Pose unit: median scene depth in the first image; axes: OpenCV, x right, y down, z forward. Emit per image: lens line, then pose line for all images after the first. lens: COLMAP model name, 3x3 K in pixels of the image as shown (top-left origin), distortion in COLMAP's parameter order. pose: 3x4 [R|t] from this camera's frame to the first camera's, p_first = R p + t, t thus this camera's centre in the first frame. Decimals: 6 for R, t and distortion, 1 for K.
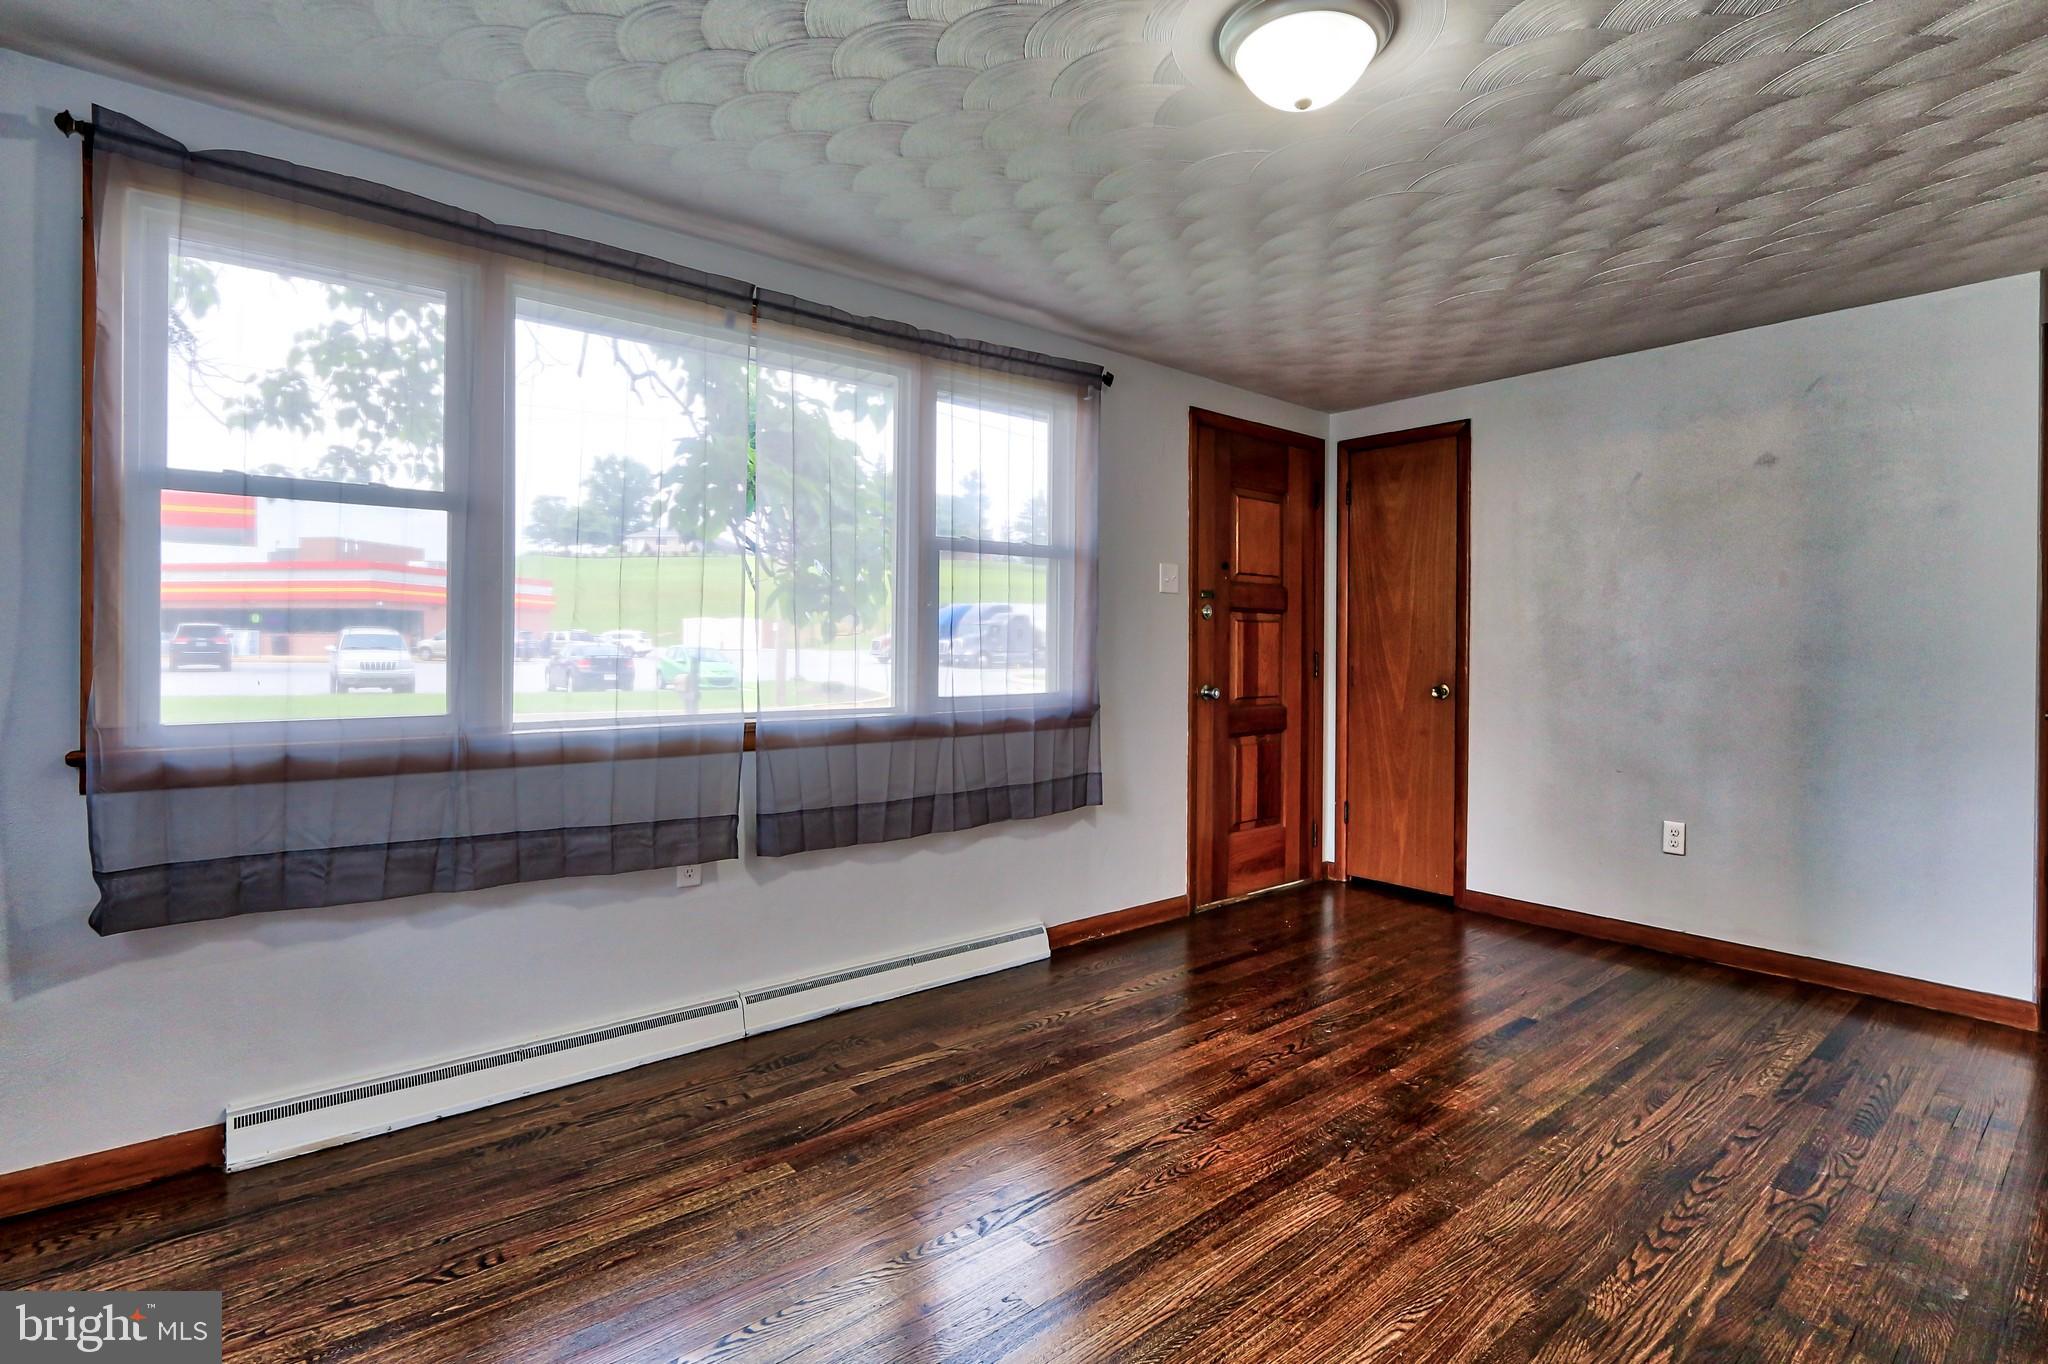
lens RADIAL K [[987.2, 0, 1033.6], [0, 987.2, 652.3], [0, 0, 1]] dist [-0.019700, 0.003589]
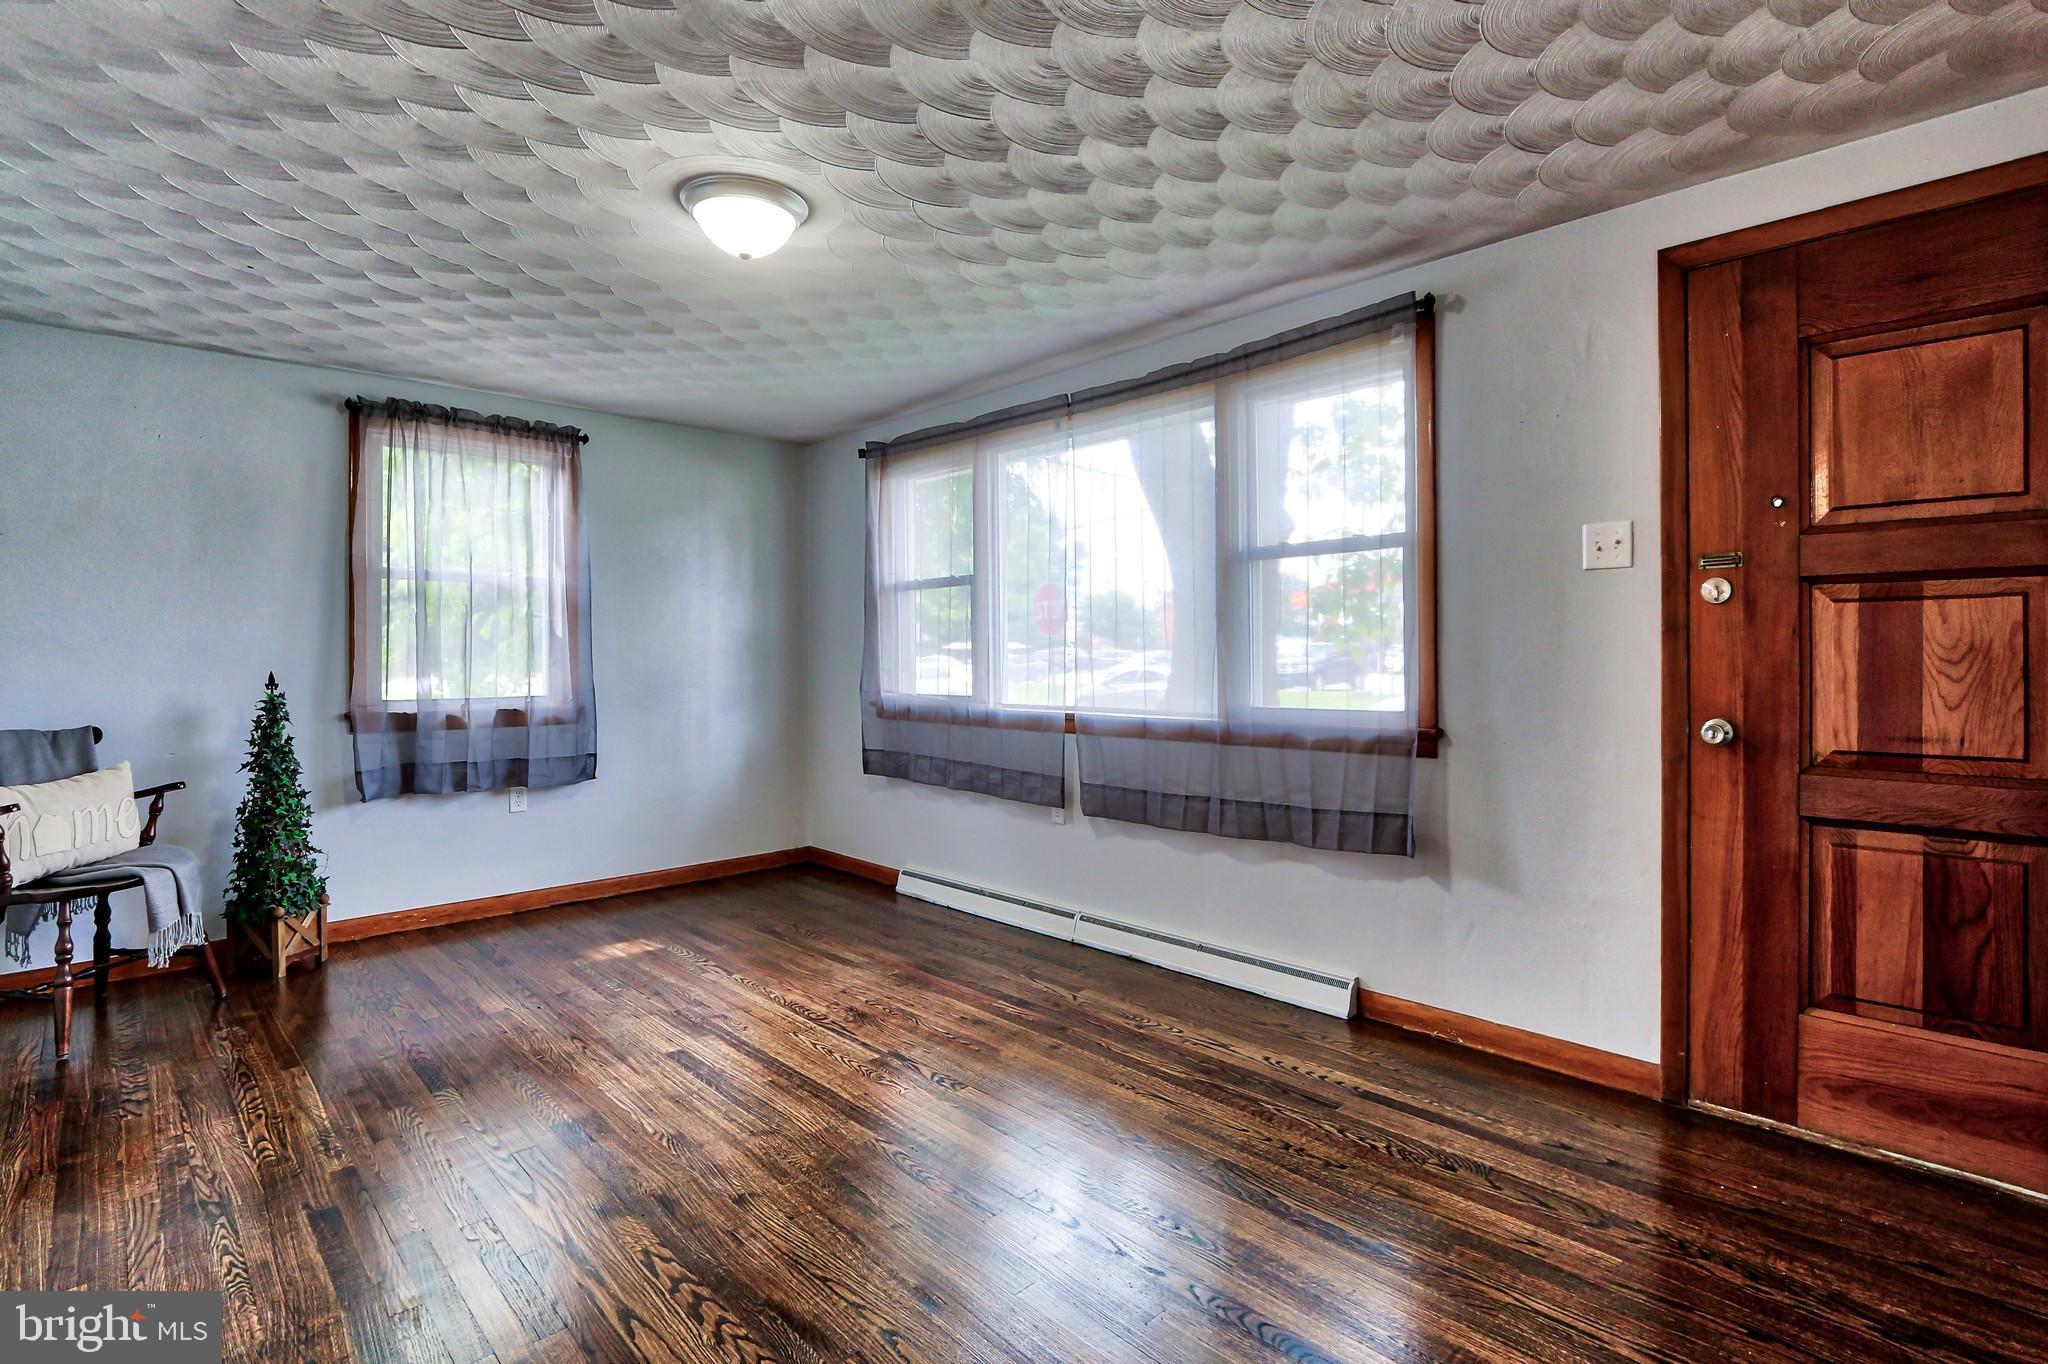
lens RADIAL K [[987.2, 0, 1022.1], [0, 987.2, 665.0], [0, 0, 1]] dist [-0.019700, 0.003589]
pose [[0.051949, 0.003451, -0.998644, 0.957435], [-0.001280, 0.999993, 0.003389, 0.000733], [0.998649, 0.001102, 0.051953, 0.762958]]
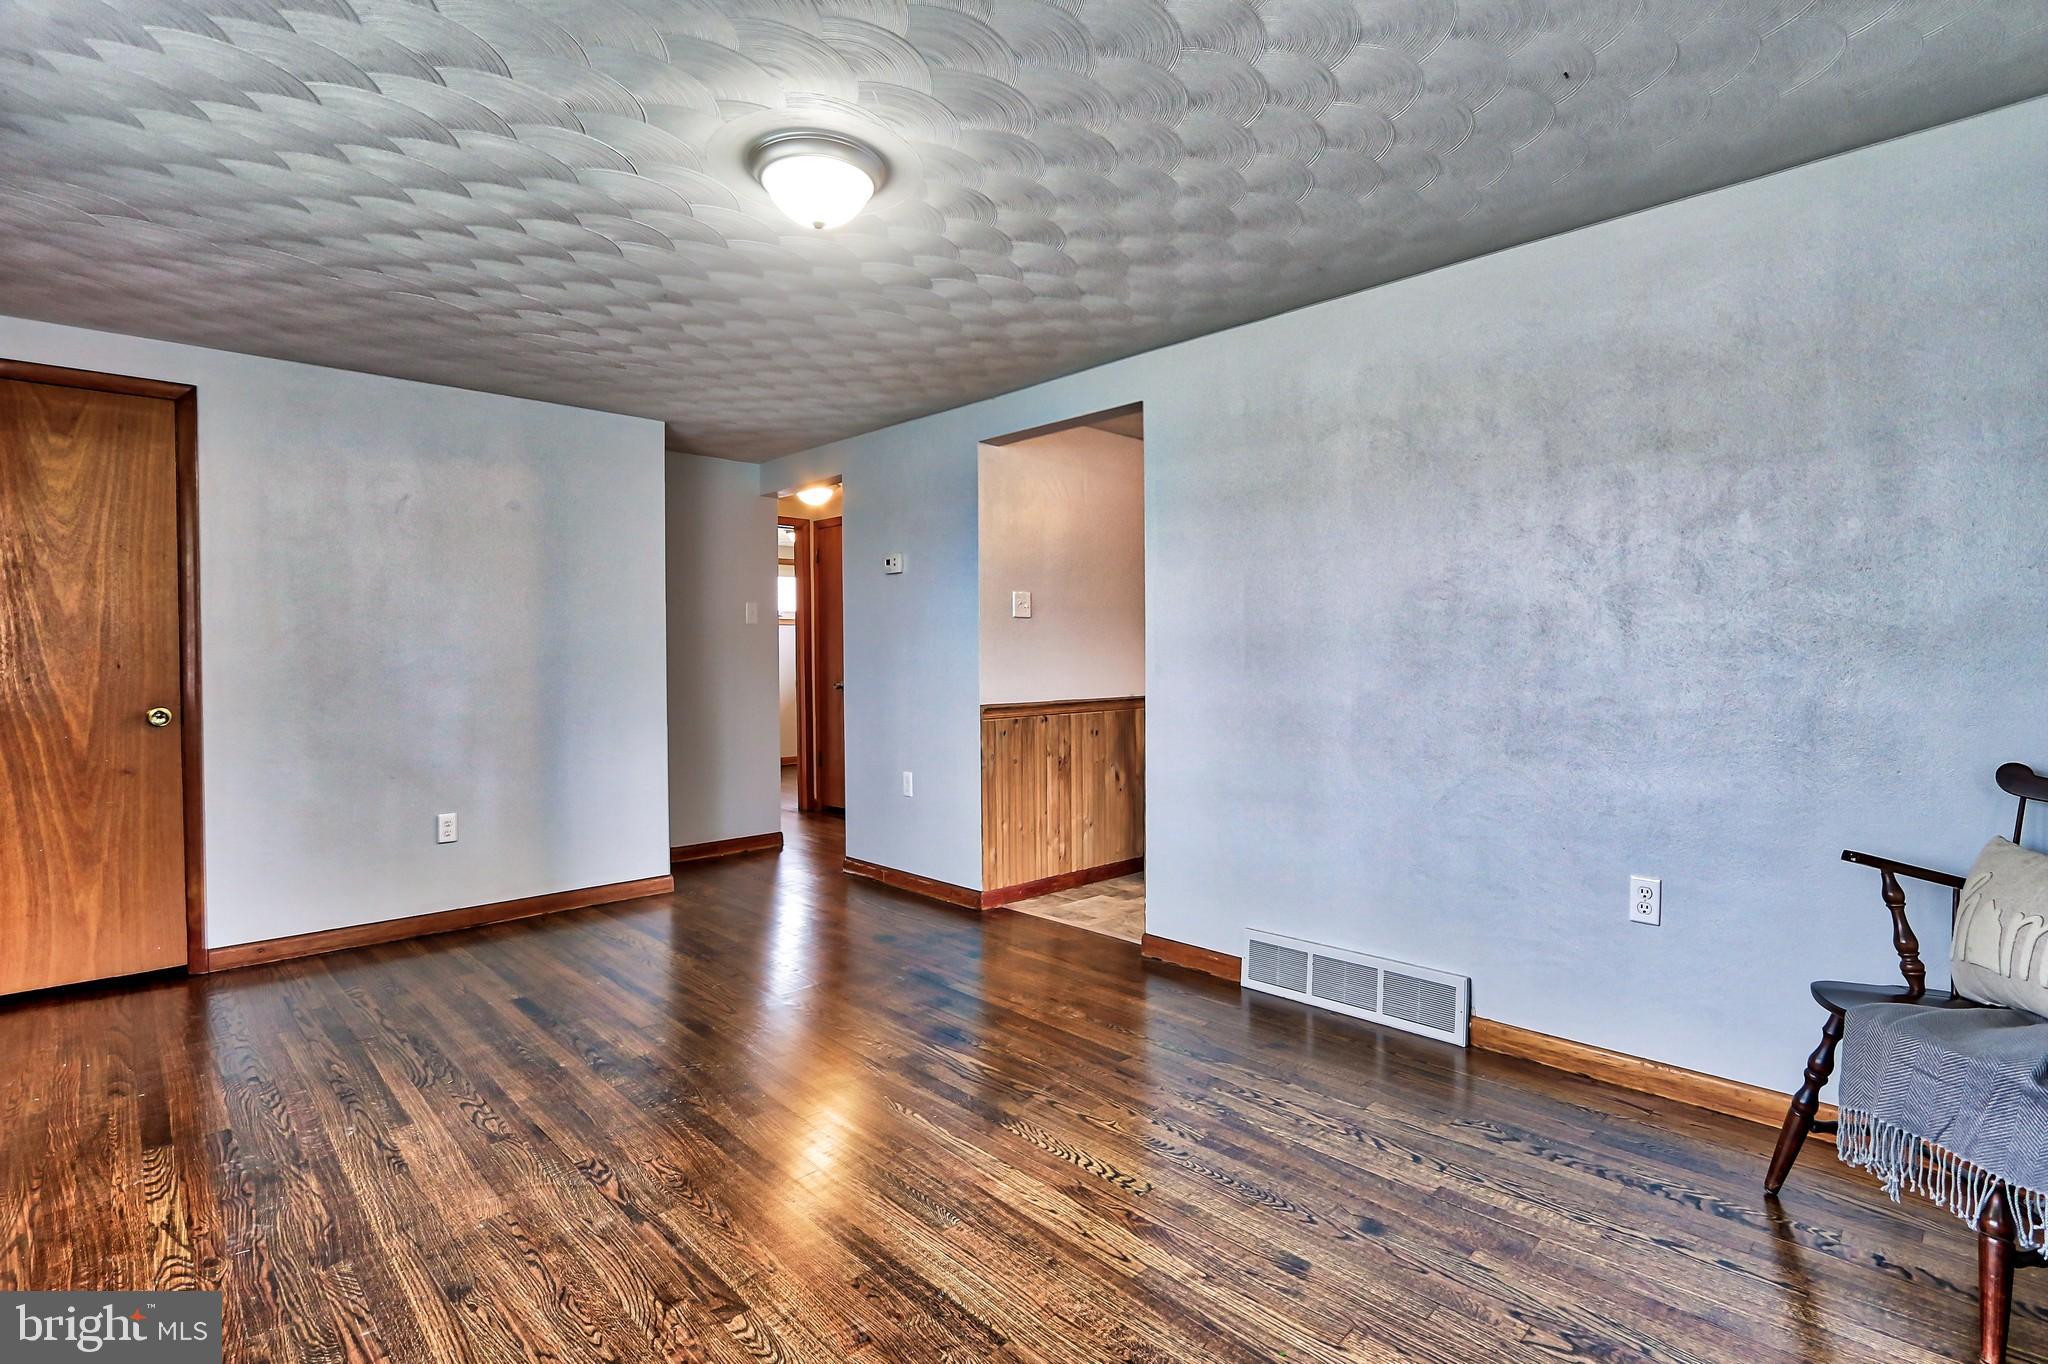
lens RADIAL K [[987.2, 0, 1022.3], [0, 987.2, 674.1], [0, 0, 1]] dist [-0.019700, 0.003589]
pose [[-0.078333, -0.026866, 0.996565, -0.583247], [0.011835, 0.999541, 0.027876, -0.011306], [-0.996857, 0.013978, -0.077979, 0.488499]]
